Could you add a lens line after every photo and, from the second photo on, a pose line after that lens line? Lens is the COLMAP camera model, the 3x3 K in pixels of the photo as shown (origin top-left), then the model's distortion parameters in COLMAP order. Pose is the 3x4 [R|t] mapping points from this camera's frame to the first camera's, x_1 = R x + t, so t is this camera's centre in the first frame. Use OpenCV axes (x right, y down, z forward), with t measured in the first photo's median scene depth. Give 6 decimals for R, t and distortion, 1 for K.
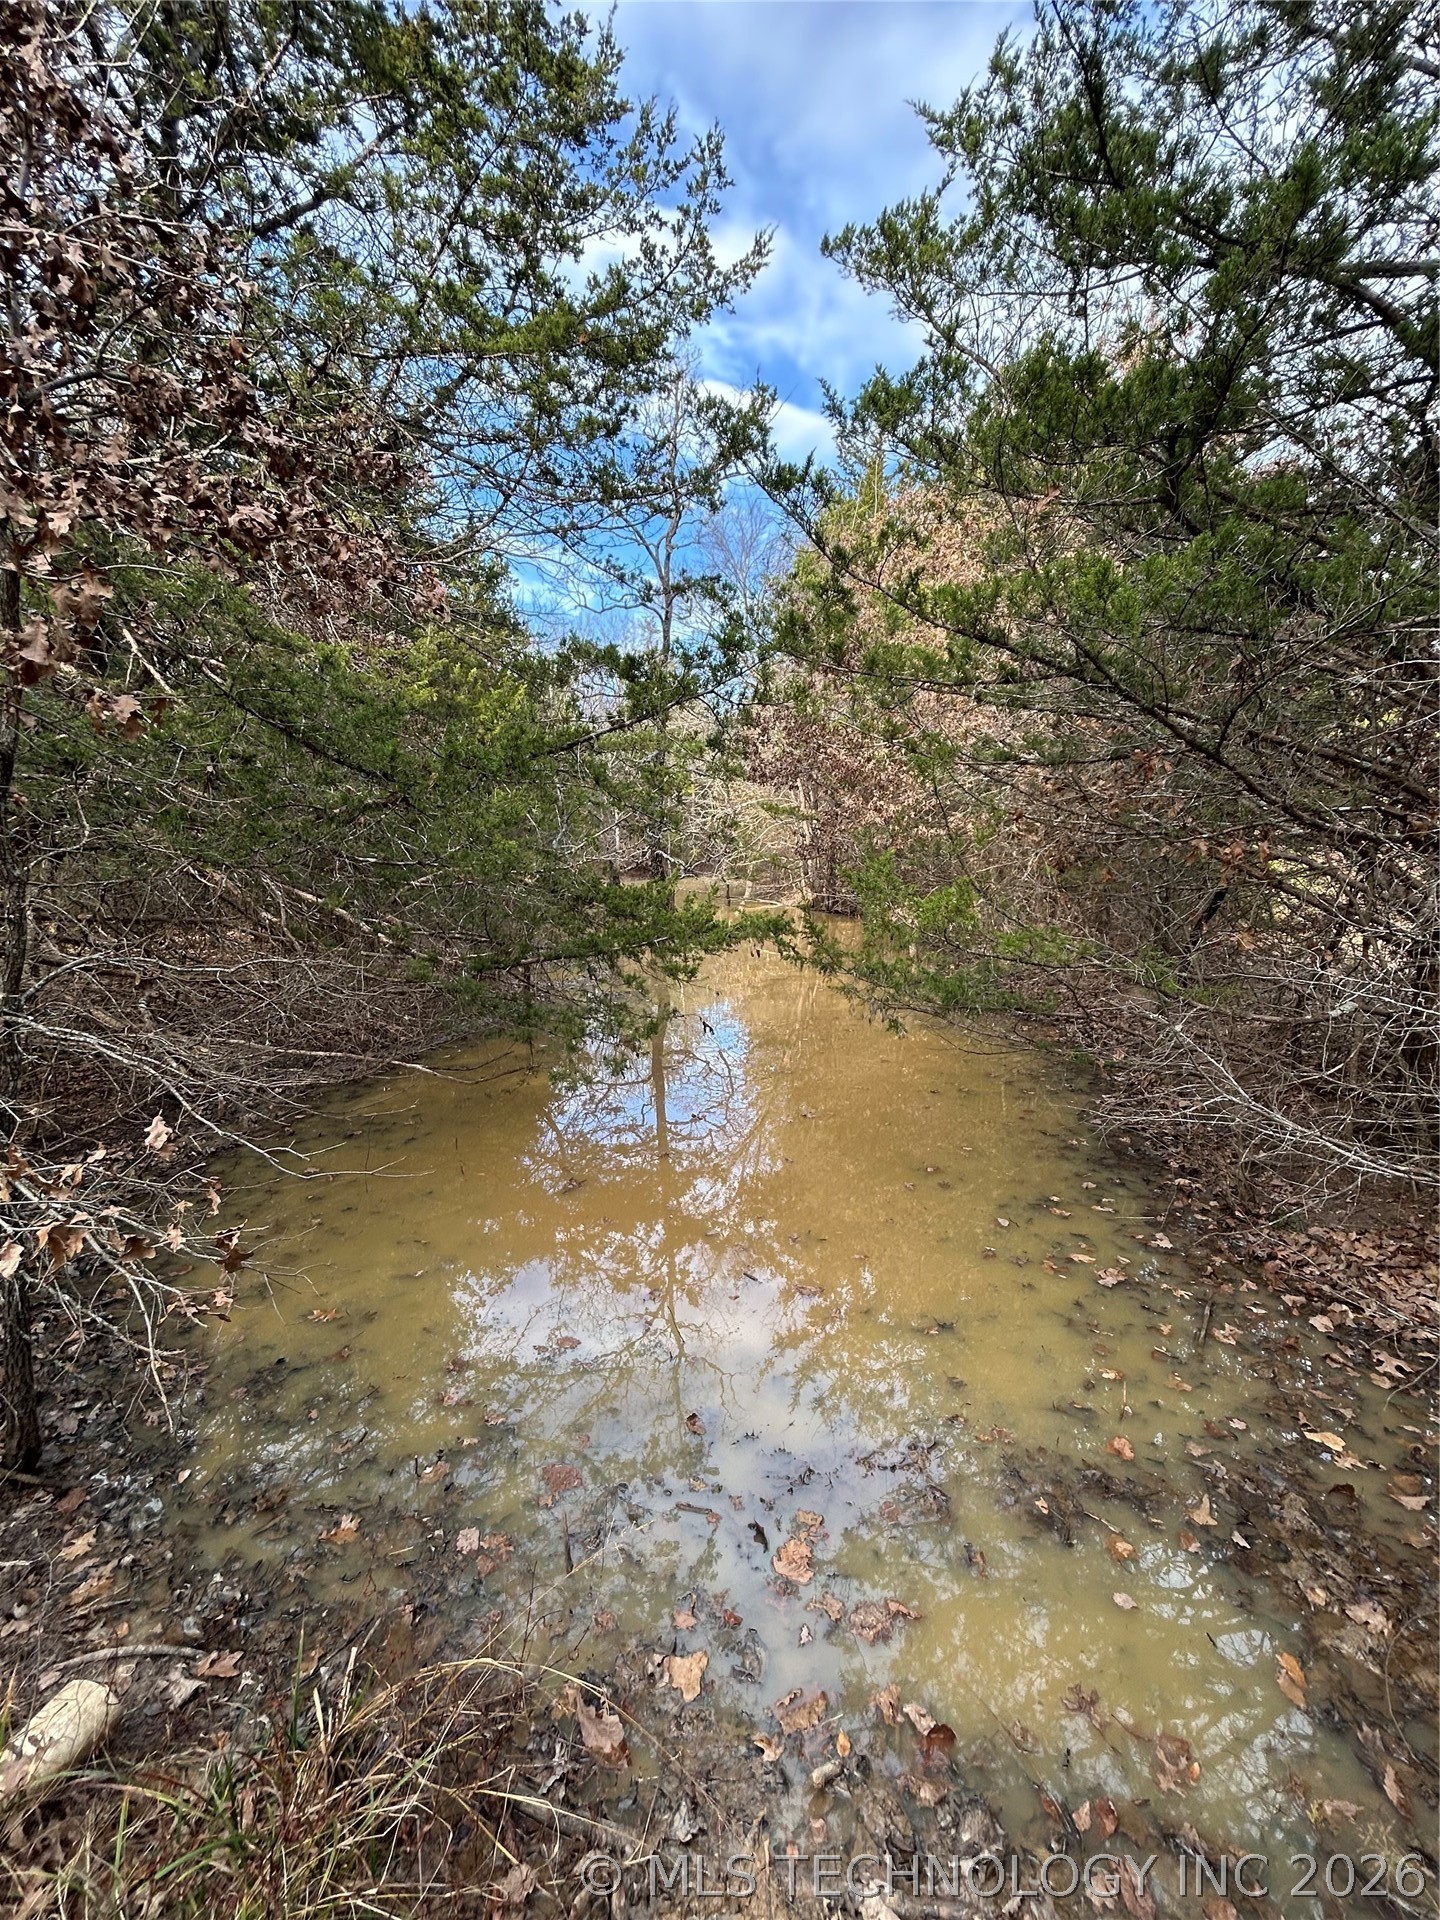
lens RADIAL K [[782.2, 0, 713.5], [0, 782.2, 956.5], [0, 0, 1]] dist [-0.001894, 0.000253]
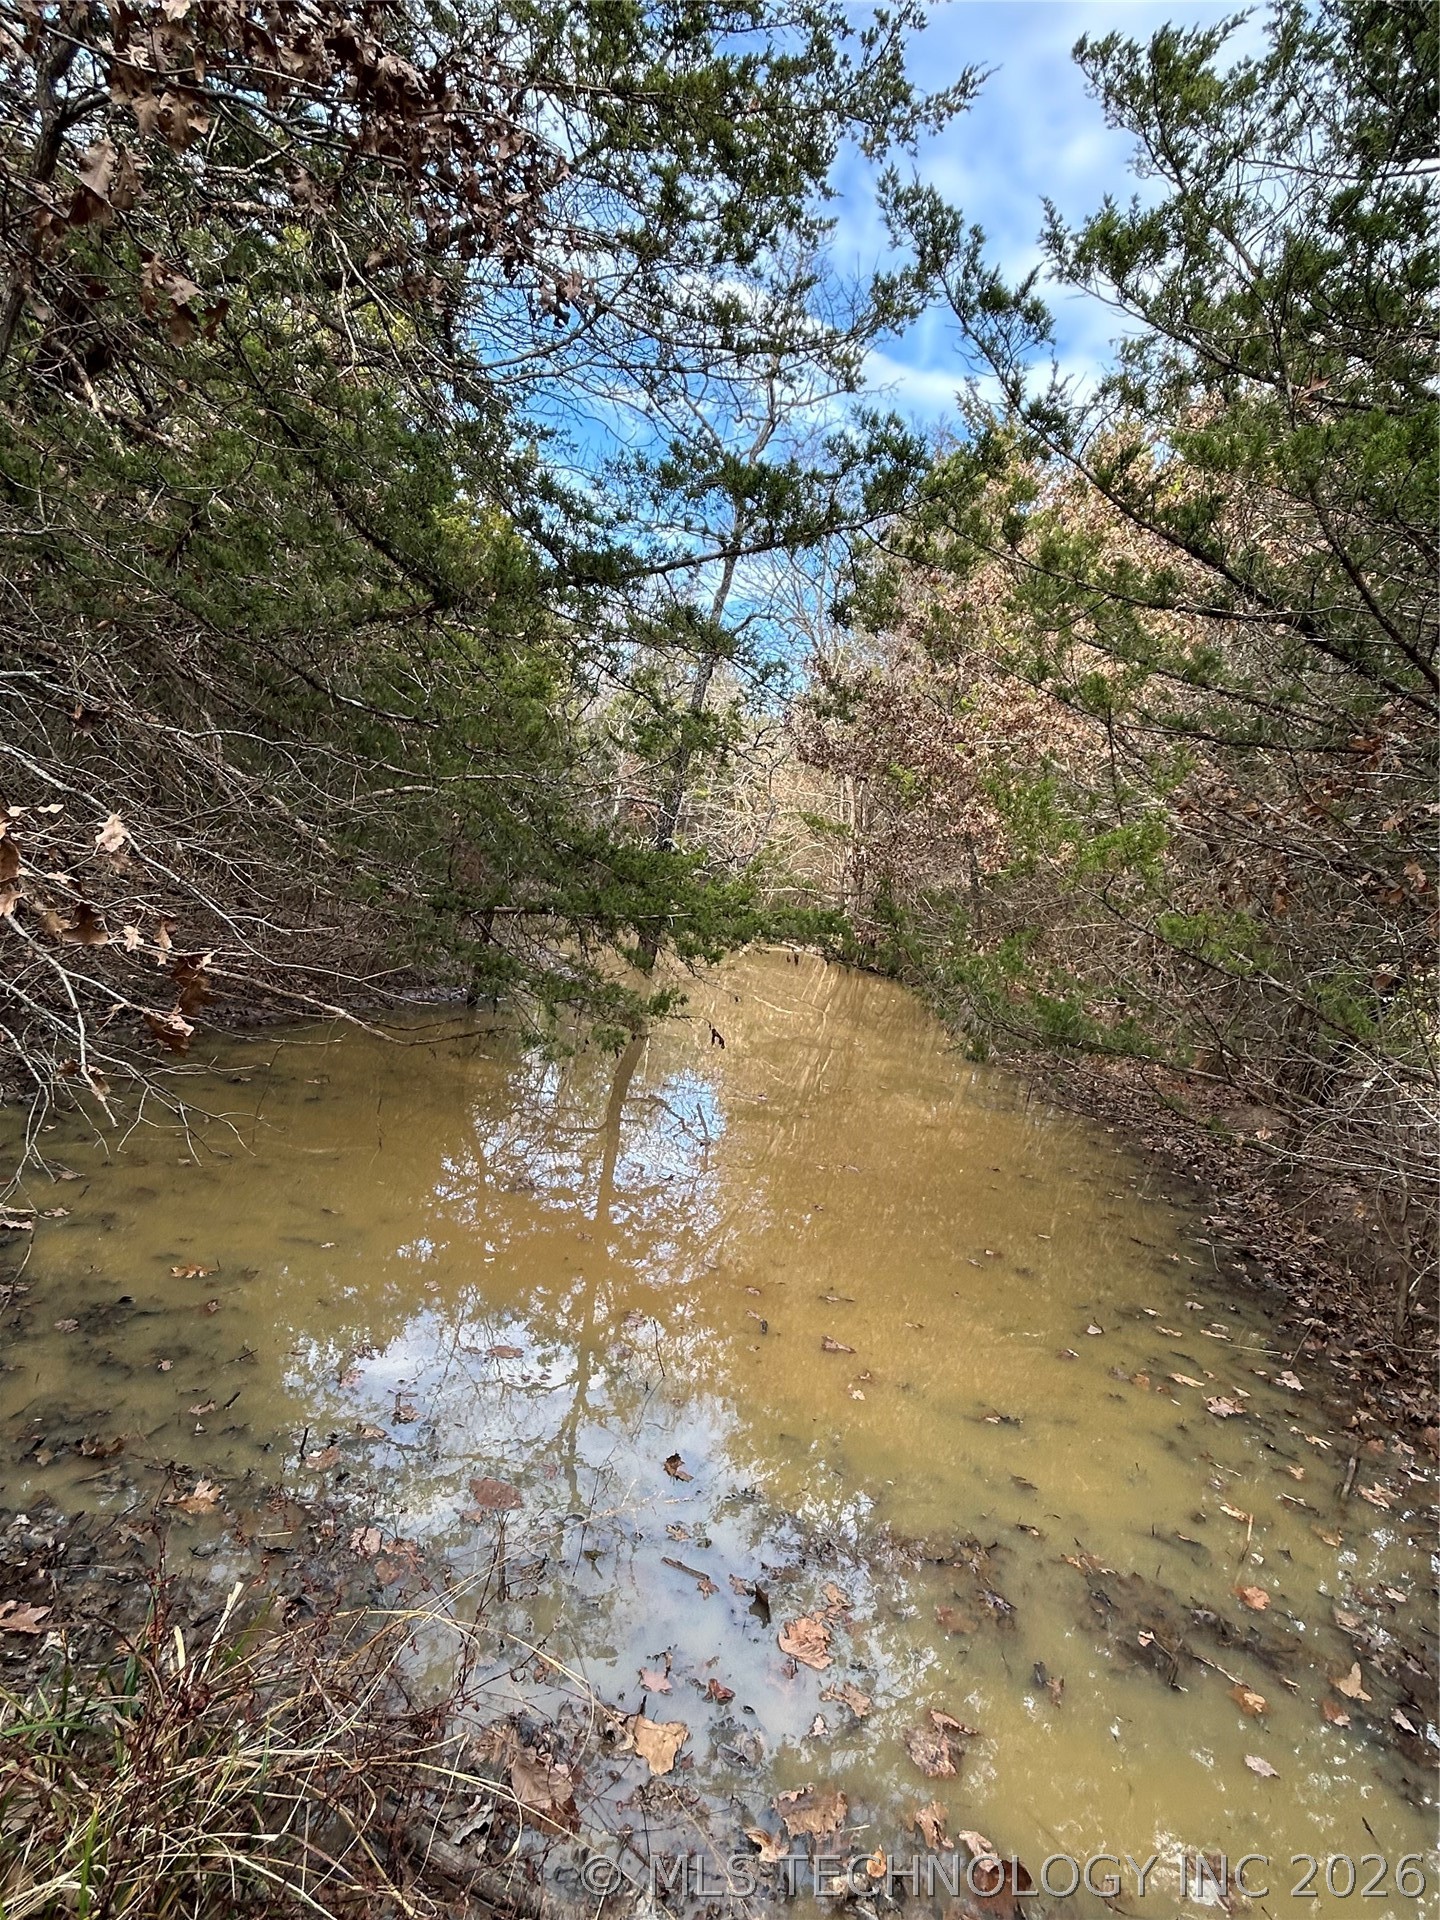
lens RADIAL K [[1010.5, 0, 722.9], [0, 1010.5, 962.1], [0, 0, 1]] dist [-0.003986, 0.001709]
pose [[0.982724, 0.184764, 0.010712, -0.060184], [-0.184263, 0.982190, -0.036739, 0.119411], [-0.017309, 0.034130, 0.999267, 0.022003]]
